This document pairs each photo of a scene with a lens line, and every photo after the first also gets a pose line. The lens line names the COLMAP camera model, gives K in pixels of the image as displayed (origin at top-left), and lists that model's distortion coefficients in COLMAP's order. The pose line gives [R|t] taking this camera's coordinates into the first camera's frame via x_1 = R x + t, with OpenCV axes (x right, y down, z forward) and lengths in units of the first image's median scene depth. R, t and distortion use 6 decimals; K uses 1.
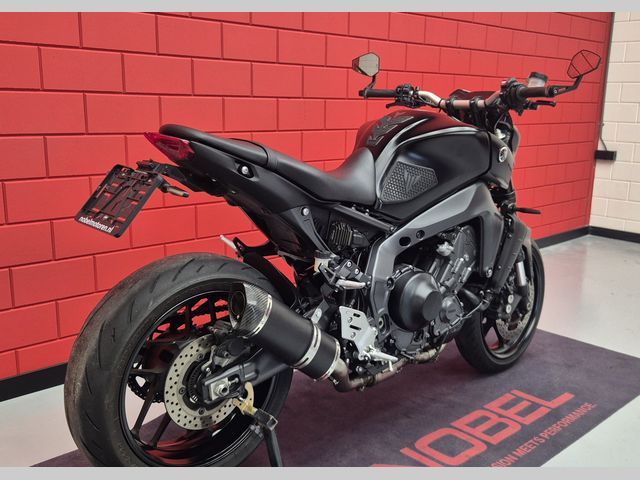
lens RADIAL K [[678.0, 0, 368.4], [0, 678.0, 239.2], [0, 0, 1]] dist [0.077351, -0.010722]
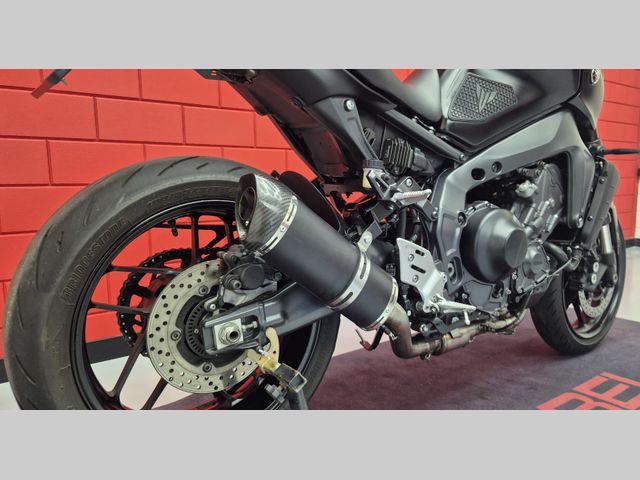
lens RADIAL K [[515.1, 0, 372.8], [0, 515.1, 244.2], [0, 0, 1]] dist [0.054909, -0.005122]
pose [[0.994284, -0.015899, -0.105576, -0.008256], [0.007997, 0.997163, -0.074846, 0.141549], [0.106466, 0.073574, 0.991591, 0.400945]]
